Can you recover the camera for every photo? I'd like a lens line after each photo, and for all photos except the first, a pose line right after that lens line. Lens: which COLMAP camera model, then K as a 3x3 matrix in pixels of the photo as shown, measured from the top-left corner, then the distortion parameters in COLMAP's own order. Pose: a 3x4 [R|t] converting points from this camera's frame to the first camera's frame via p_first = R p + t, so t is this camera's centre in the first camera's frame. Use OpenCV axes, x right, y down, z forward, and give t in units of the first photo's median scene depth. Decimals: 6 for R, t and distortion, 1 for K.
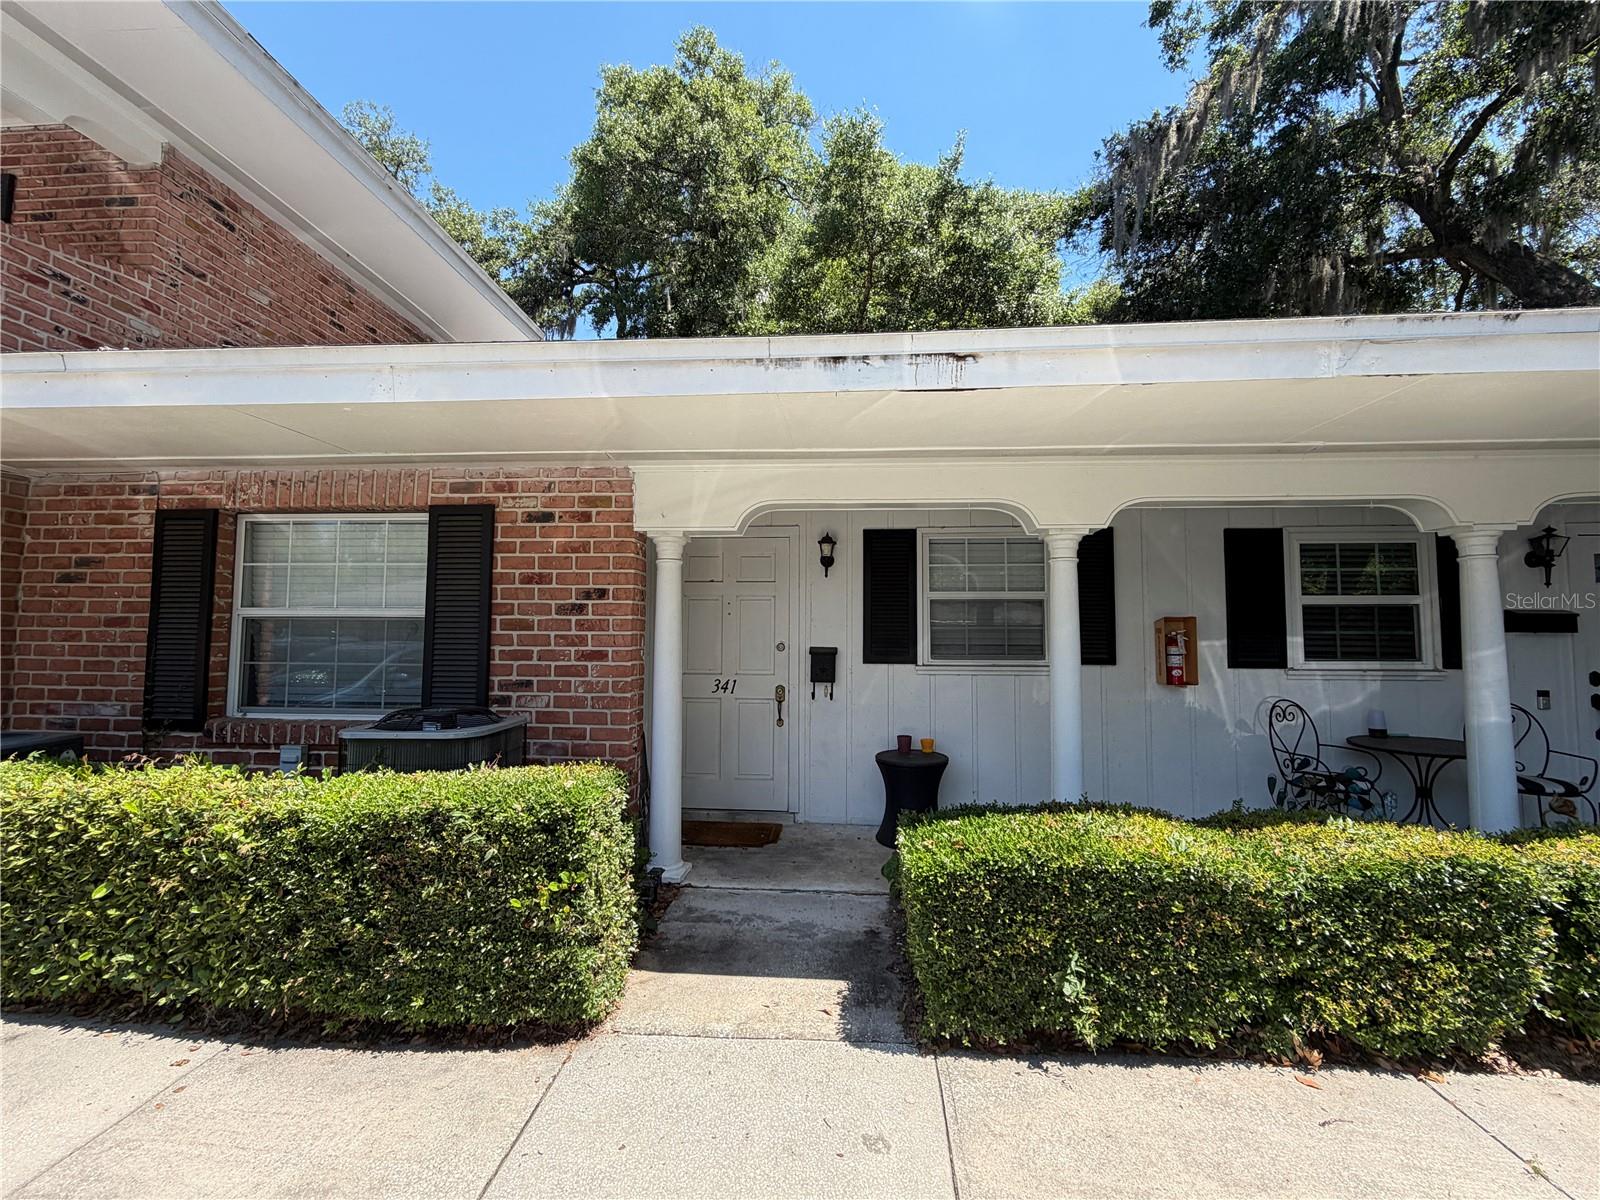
lens RADIAL K [[638.7, 0, 796.9], [0, 638.7, 603.7], [0, 0, 1]] dist [0.001498, 0.000328]
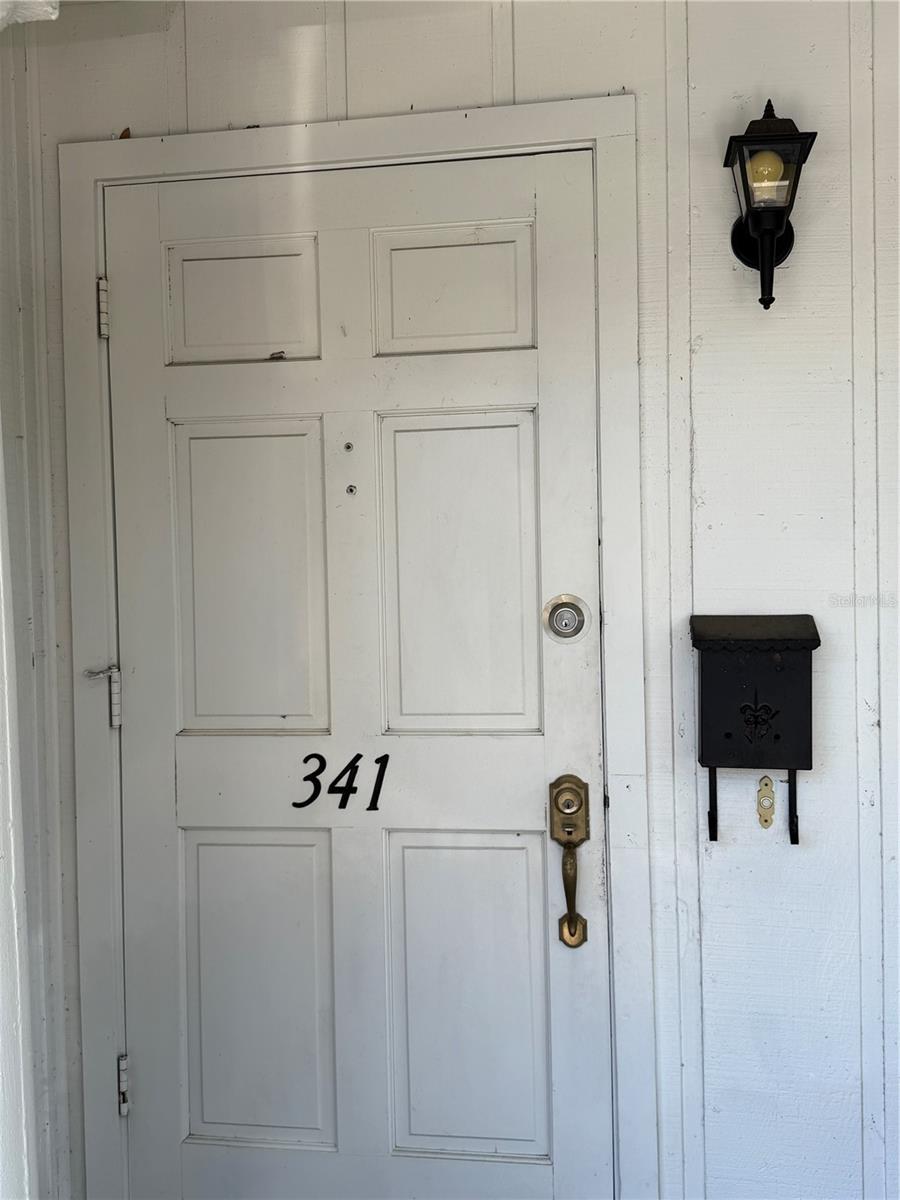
lens RADIAL K [[1082.3, 0, 450.0], [0, 1082.3, 600.0], [0, 0, 1]] dist [-0.004526, -0.007026]
pose [[0.996247, -0.025215, -0.082799, -0.043204], [0.031886, 0.996264, 0.080261, 0.032737], [0.080466, -0.082600, 0.993329, 0.731024]]
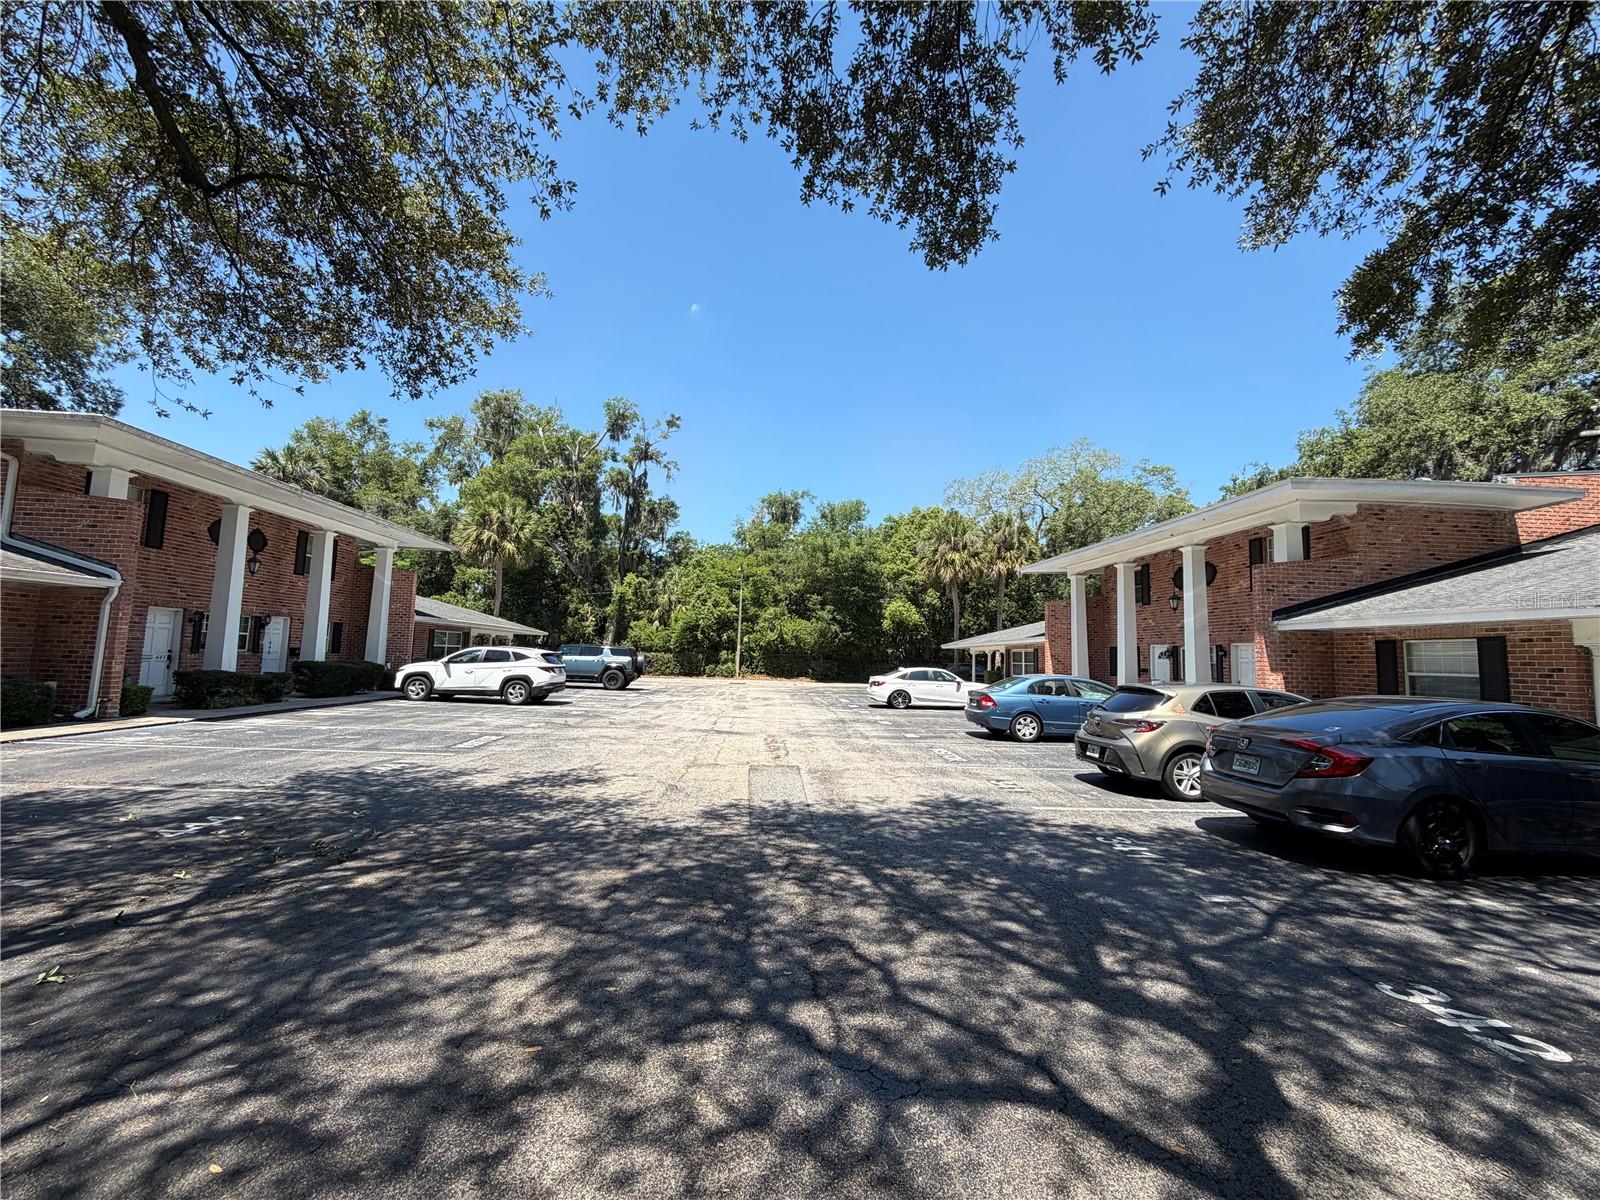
lens RADIAL K [[638.7, 0, 796.9], [0, 638.7, 603.7], [0, 0, 1]] dist [0.001498, 0.000328]
pose [[0.129251, -0.086749, -0.987810, 1.753612], [0.036143, 0.995916, -0.082732, -0.169994], [0.990953, -0.025009, 0.131859, -2.226945]]
